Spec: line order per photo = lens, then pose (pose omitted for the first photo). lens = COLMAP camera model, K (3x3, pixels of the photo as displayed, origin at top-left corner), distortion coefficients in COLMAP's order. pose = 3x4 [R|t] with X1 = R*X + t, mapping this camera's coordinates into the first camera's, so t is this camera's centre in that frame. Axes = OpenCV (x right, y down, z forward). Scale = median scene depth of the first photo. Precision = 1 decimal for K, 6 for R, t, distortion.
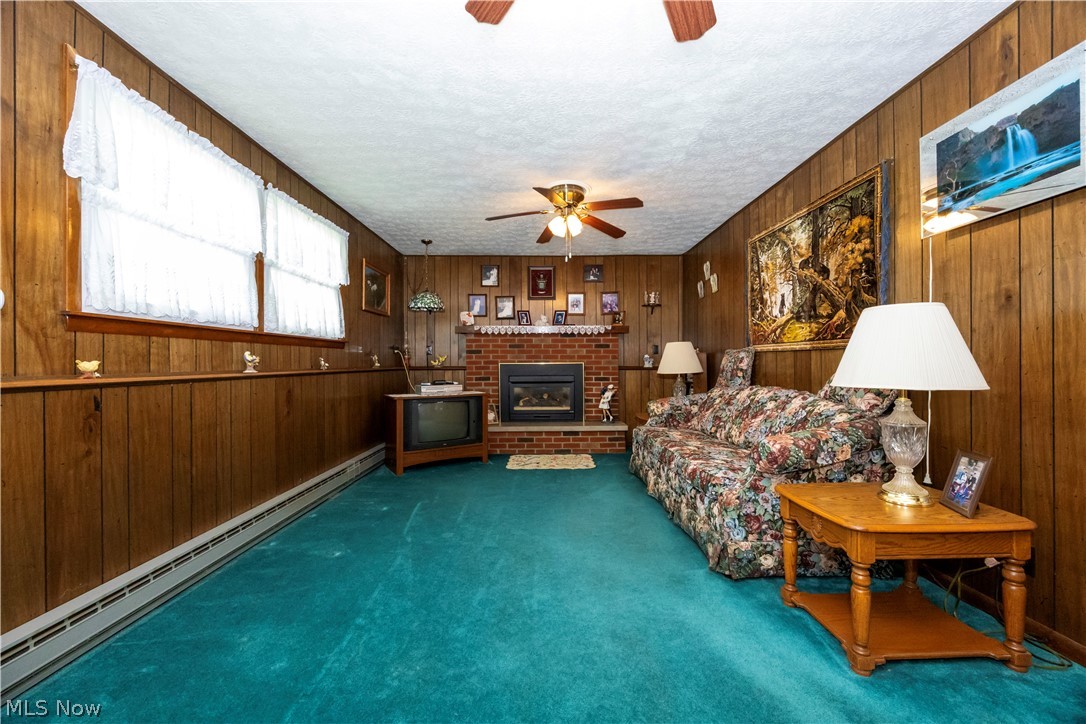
lens RADIAL K [[417.3, 0, 545.4], [0, 417.3, 363.2], [0, 0, 1]] dist [-0.001842, 0.000078]
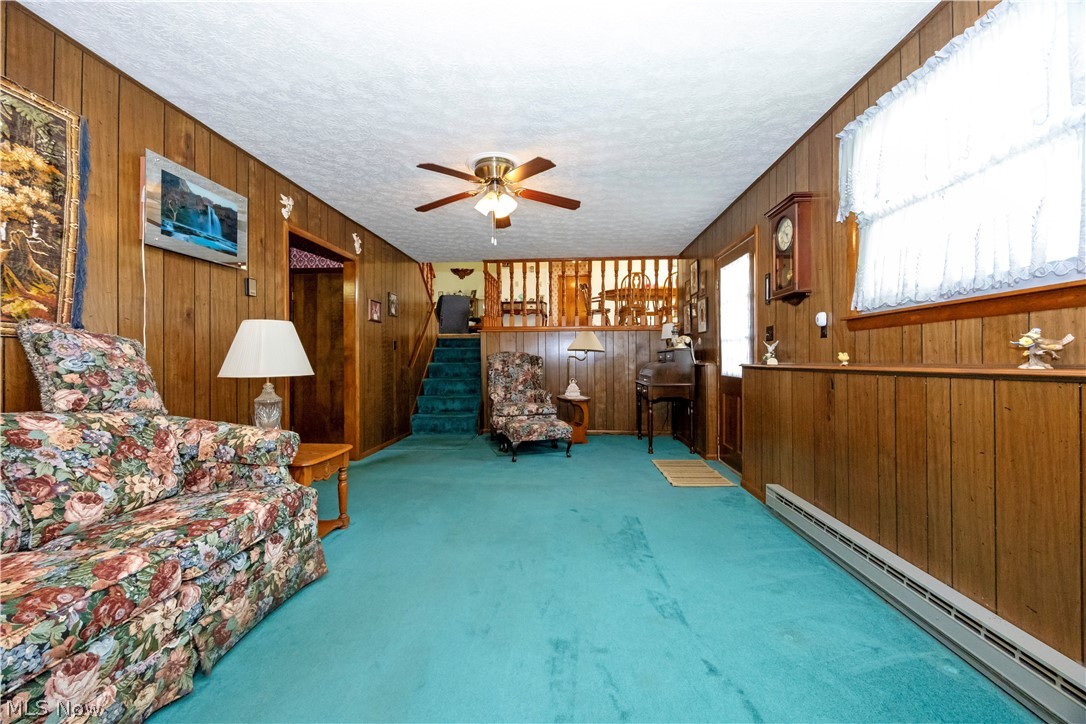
lens RADIAL K [[417.3, 0, 542.6], [0, 417.3, 358.7], [0, 0, 1]] dist [-0.001842, 0.000078]
pose [[-0.997595, 0.008389, 0.068809, -0.170403], [0.008261, 0.999964, -0.002143, 0.006812], [-0.068825, -0.001569, -0.997628, 1.910999]]
